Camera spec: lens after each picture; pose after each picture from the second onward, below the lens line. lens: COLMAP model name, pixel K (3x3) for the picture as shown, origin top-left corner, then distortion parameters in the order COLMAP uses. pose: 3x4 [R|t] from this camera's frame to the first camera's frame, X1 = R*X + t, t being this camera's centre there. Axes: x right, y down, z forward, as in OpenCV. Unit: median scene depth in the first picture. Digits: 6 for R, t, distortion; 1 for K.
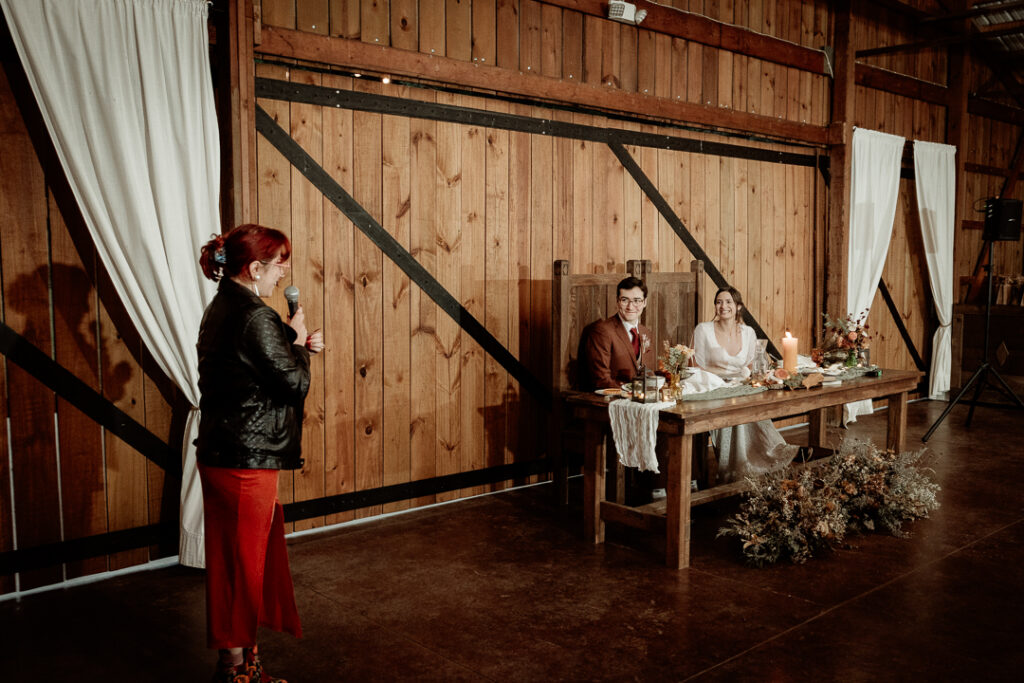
lens RADIAL K [[929.8, 0, 517.5], [0, 929.8, 338.2], [0, 0, 1]] dist [-0.009479, 0.005051]
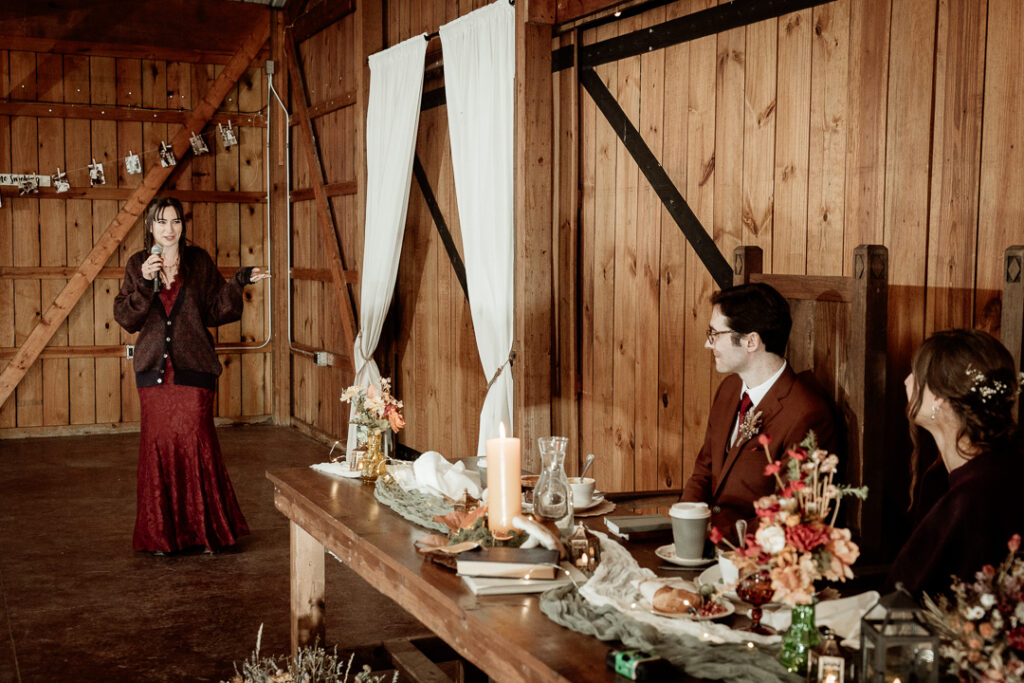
lens RADIAL K [[1218.6, 0, 523.9], [0, 1218.6, 347.2], [0, 0, 1]] dist [-0.007304, 0.000000]
pose [[-0.290195, 0.071661, -0.954281, 0.752633], [-0.085647, 0.991246, 0.100482, -0.088405], [0.953127, 0.110891, -0.281517, 1.109681]]
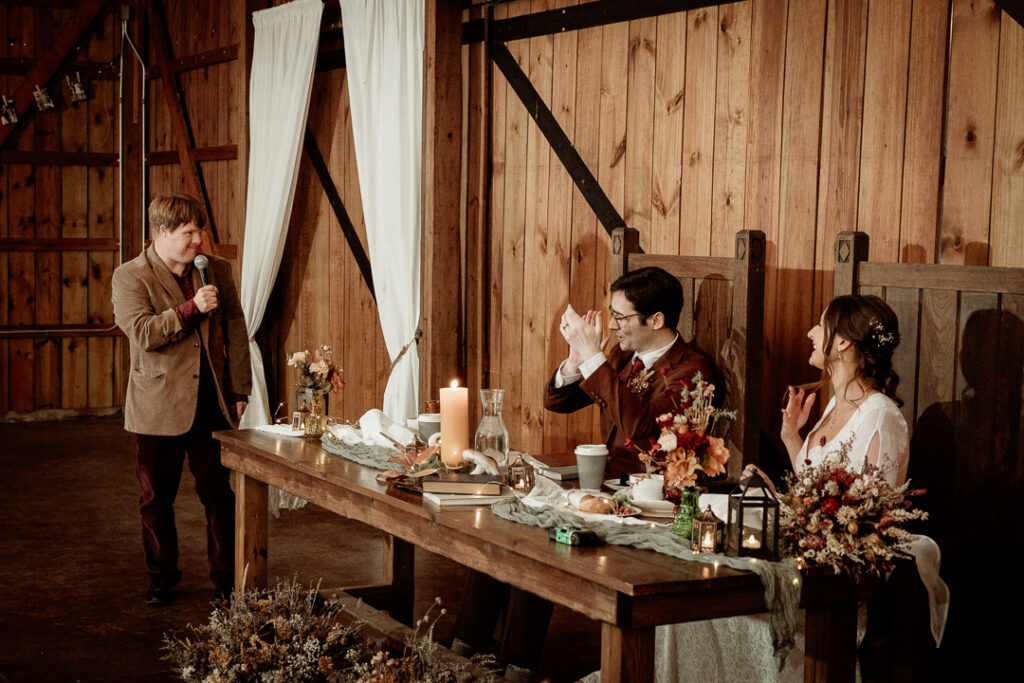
lens RADIAL K [[1585.1, 0, 455.6], [0, 1585.1, 366.0], [0, 0, 1]] dist [-0.008335, 0.000000]
pose [[-0.239457, 0.083281, -0.967328, 1.045125], [-0.098335, 0.989111, 0.109499, -0.097902], [0.965914, 0.121342, -0.228660, 1.145437]]
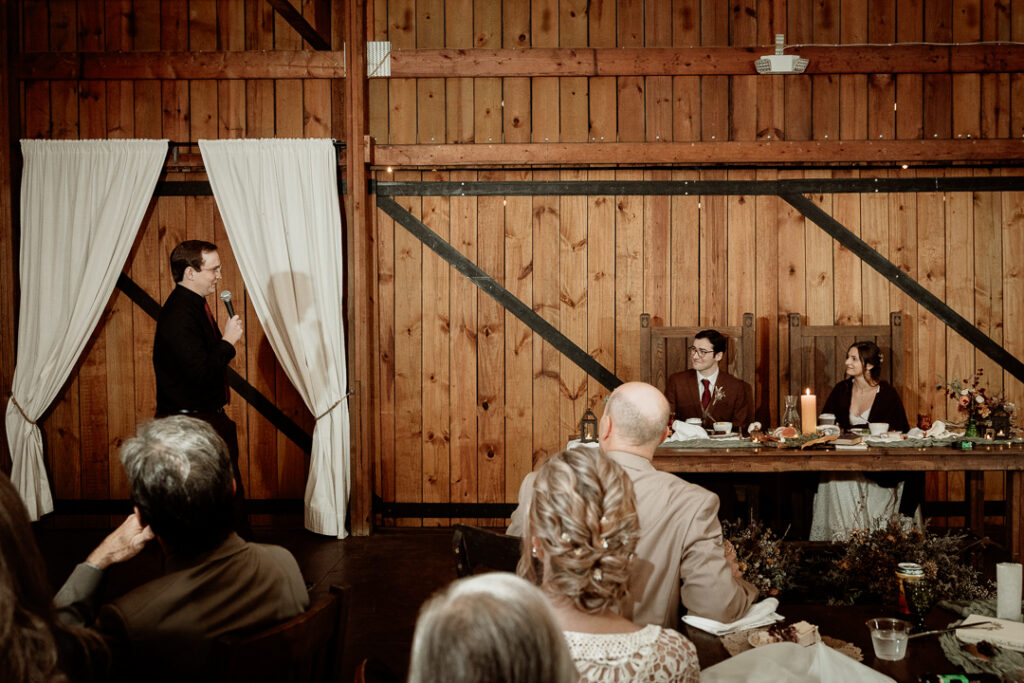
lens RADIAL K [[999.3, 0, 515.5], [0, 999.3, 331.8], [0, 0, 1]] dist [-0.011850, 0.000000]
pose [[0.735946, 0.007007, -0.677004, 0.723562], [-0.049848, 0.997793, -0.043861, -0.004965], [0.675203, 0.066027, 0.734671, 0.047984]]
